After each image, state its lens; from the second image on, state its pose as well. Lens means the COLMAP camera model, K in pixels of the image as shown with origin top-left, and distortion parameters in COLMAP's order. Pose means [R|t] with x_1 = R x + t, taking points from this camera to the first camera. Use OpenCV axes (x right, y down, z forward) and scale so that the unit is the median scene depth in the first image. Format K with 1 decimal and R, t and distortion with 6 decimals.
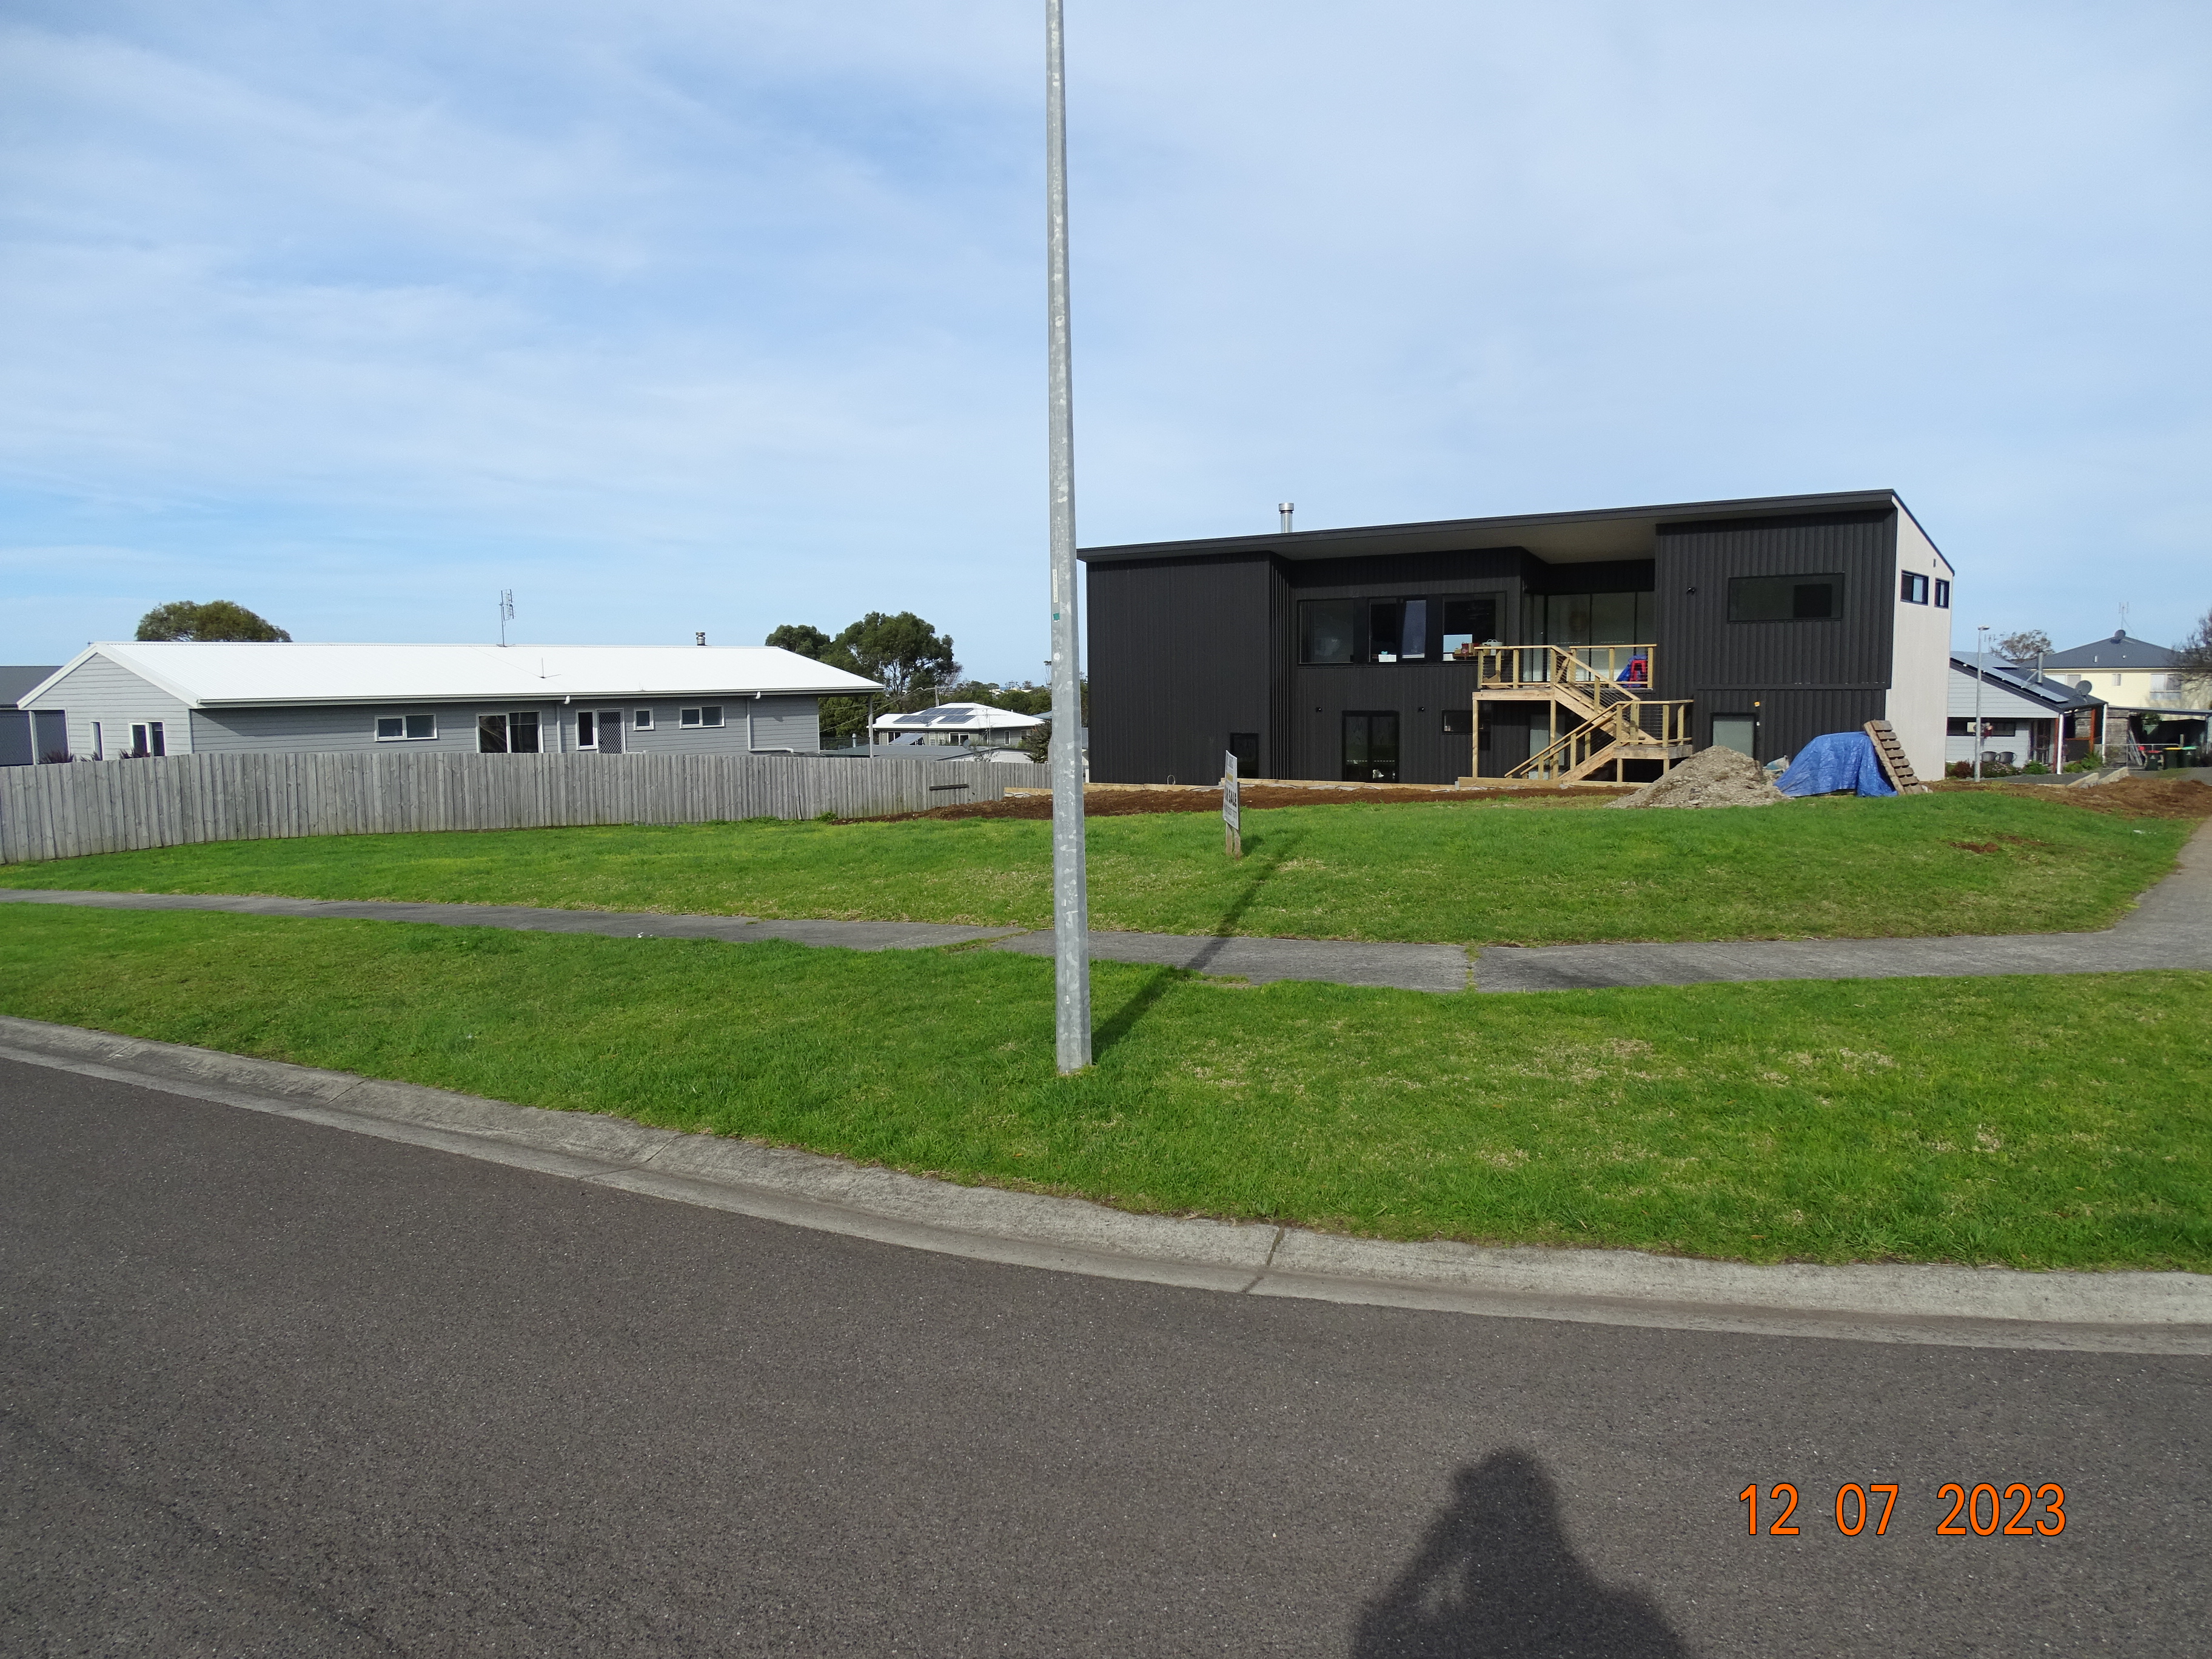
lens RADIAL K [[1551.7, 0, 1107.5], [0, 1551.7, 828.3], [0, 0, 1]] dist [-0.011006, 0.001324]
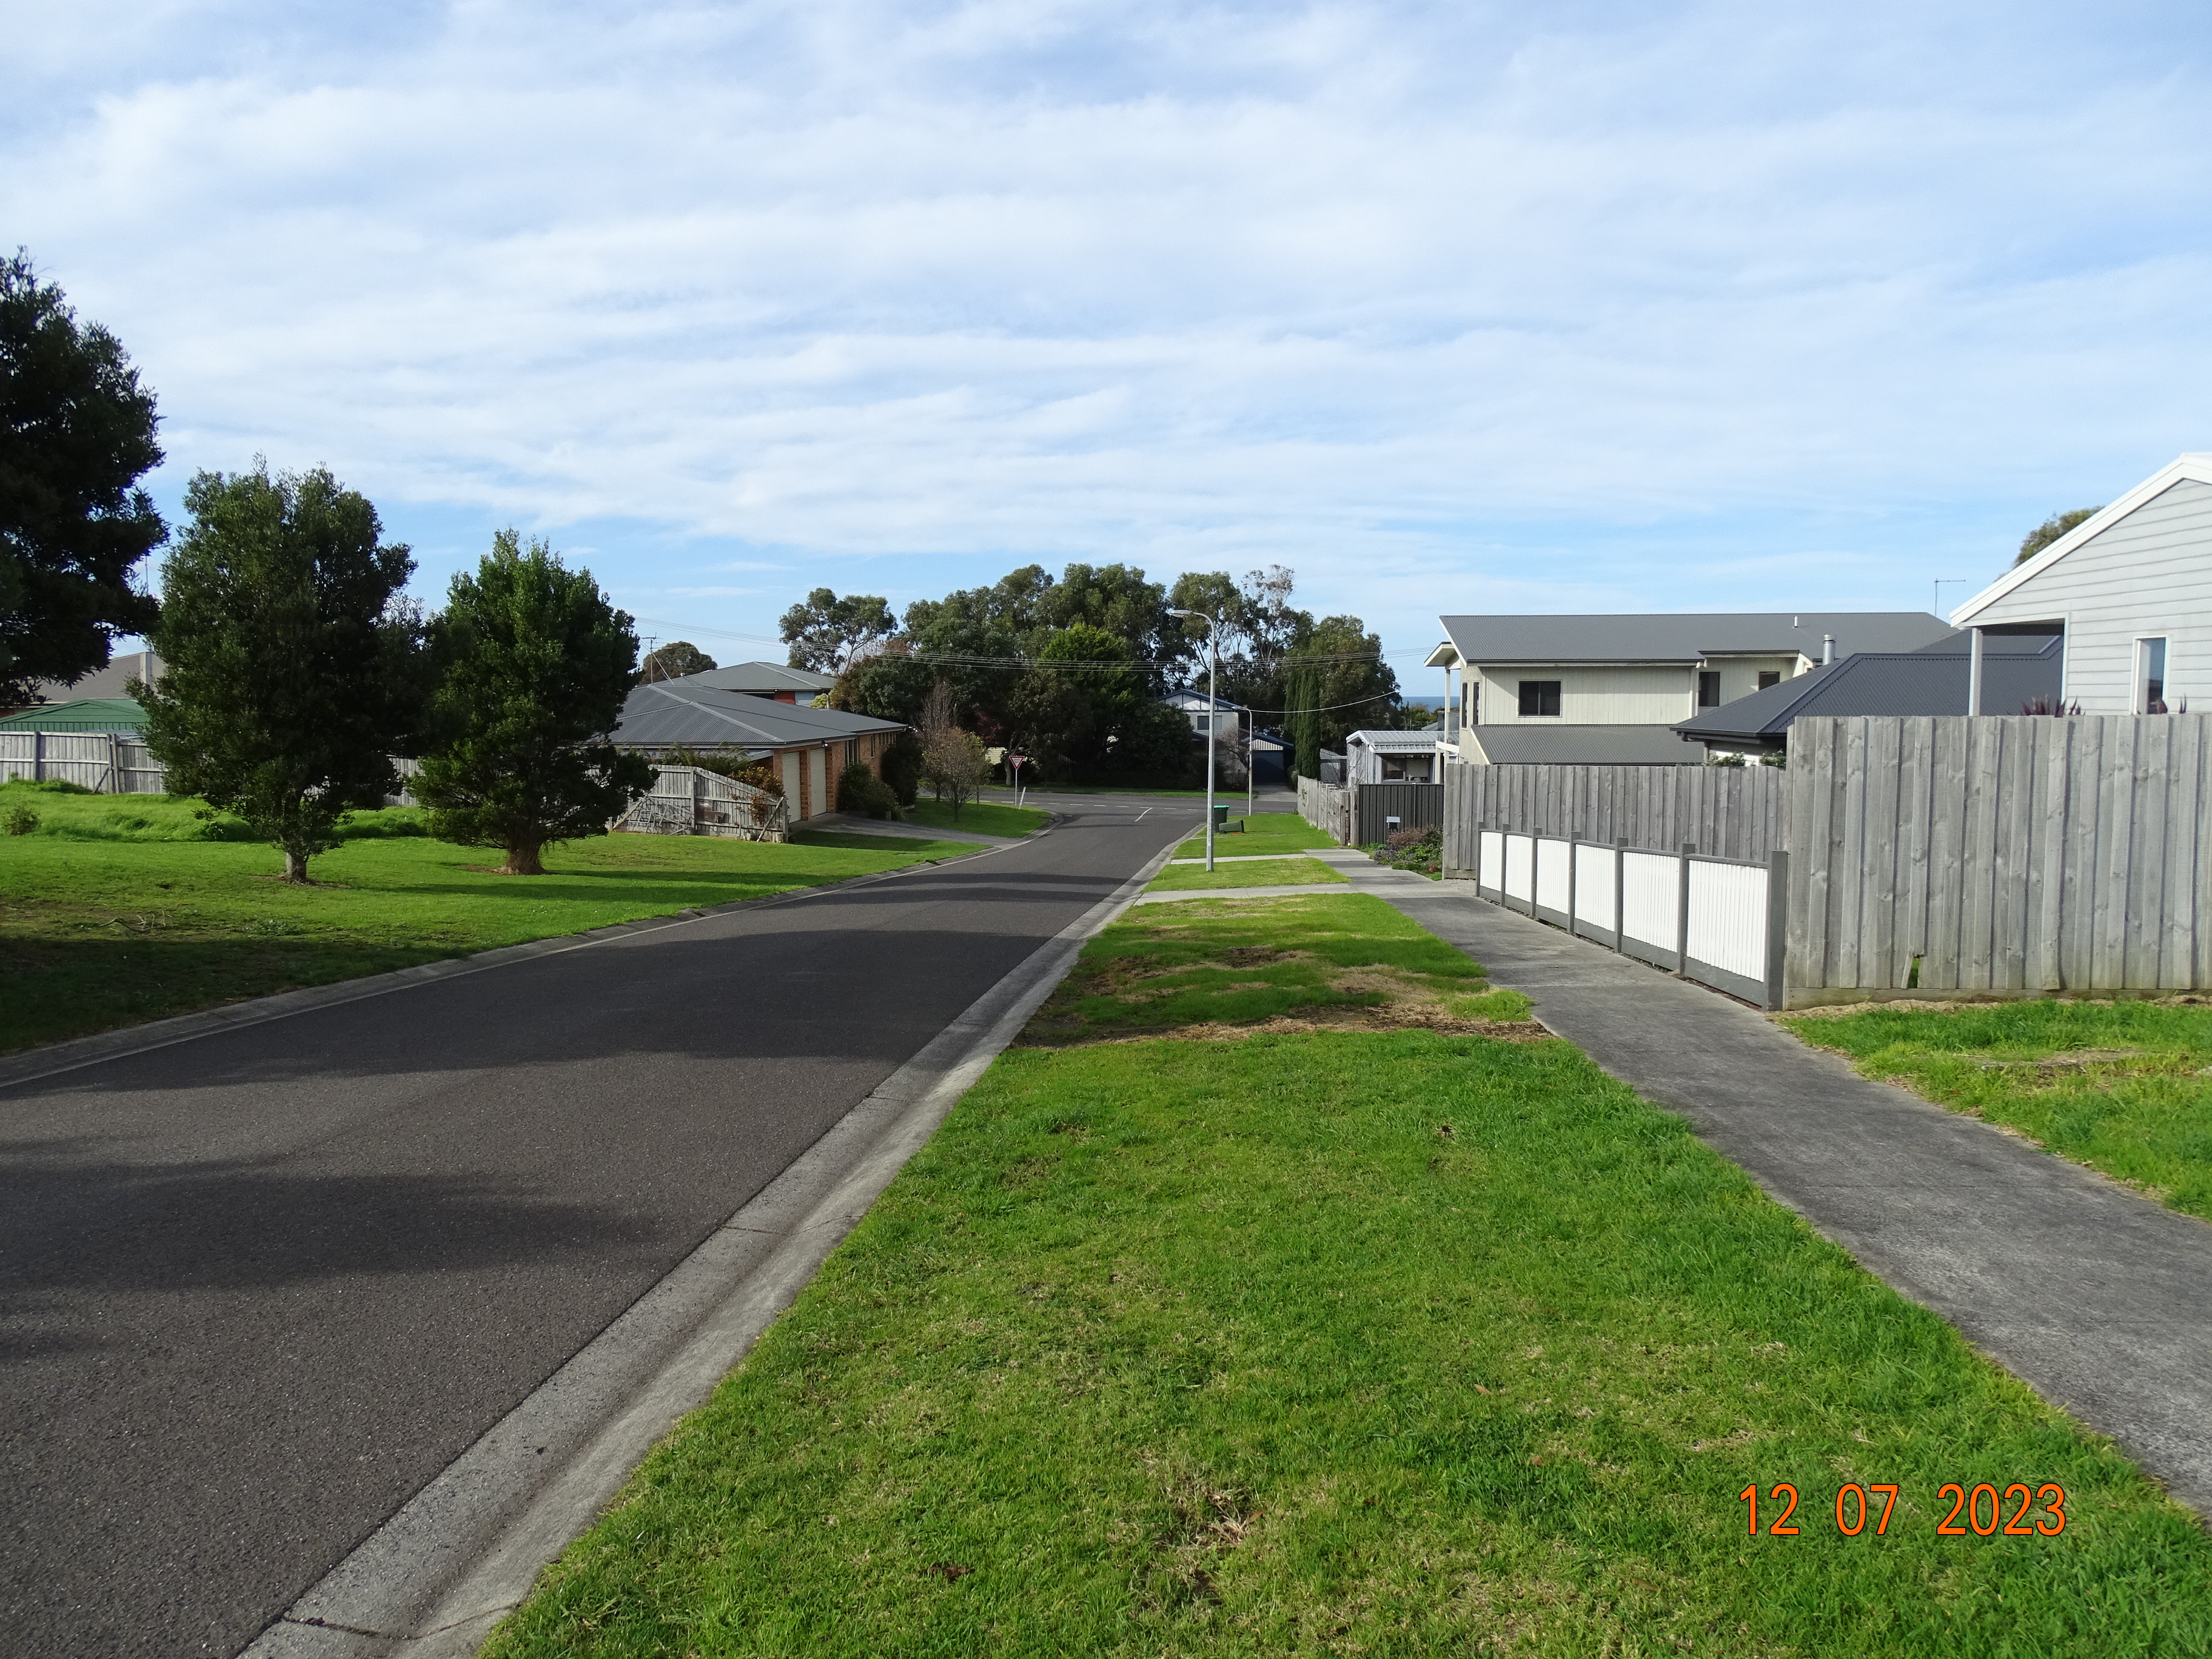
lens RADIAL K [[1551.7, 0, 1107.0], [0, 1551.7, 828.7], [0, 0, 1]] dist [-0.011006, 0.001324]
pose [[0.544949, 0.084433, -0.834208, -0.534188], [-0.087653, 0.995202, 0.043468, -0.009938], [0.833875, 0.049433, 0.549735, 0.615168]]
